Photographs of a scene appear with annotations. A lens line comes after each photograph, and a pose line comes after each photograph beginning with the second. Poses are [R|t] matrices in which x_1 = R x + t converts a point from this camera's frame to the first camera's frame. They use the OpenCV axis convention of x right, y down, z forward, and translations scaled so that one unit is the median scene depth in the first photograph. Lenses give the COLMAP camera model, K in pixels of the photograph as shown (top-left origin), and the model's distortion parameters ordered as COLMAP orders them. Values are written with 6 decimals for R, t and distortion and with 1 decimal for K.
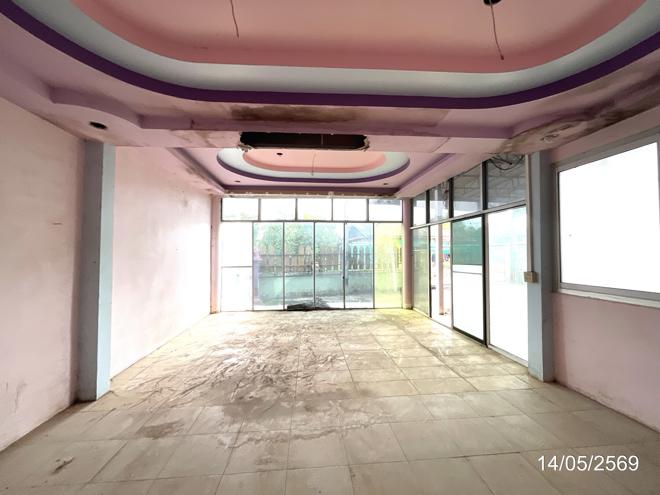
lens RADIAL K [[266.2, 0, 330.0], [0, 266.2, 247.5], [0, 0, 1]] dist [-0.003034, -0.000049]
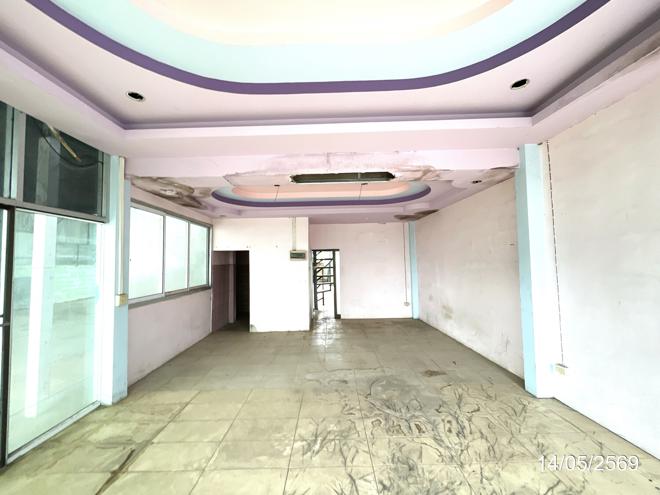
lens RADIAL K [[266.2, 0, 330.0], [0, 266.2, 247.5], [0, 0, 1]] dist [-0.003034, -0.000049]
pose [[-0.996015, 0.030684, 0.083739, -0.108421], [0.024287, 0.996784, -0.076368, 0.010053], [-0.085813, -0.074030, -0.993557, 1.859431]]
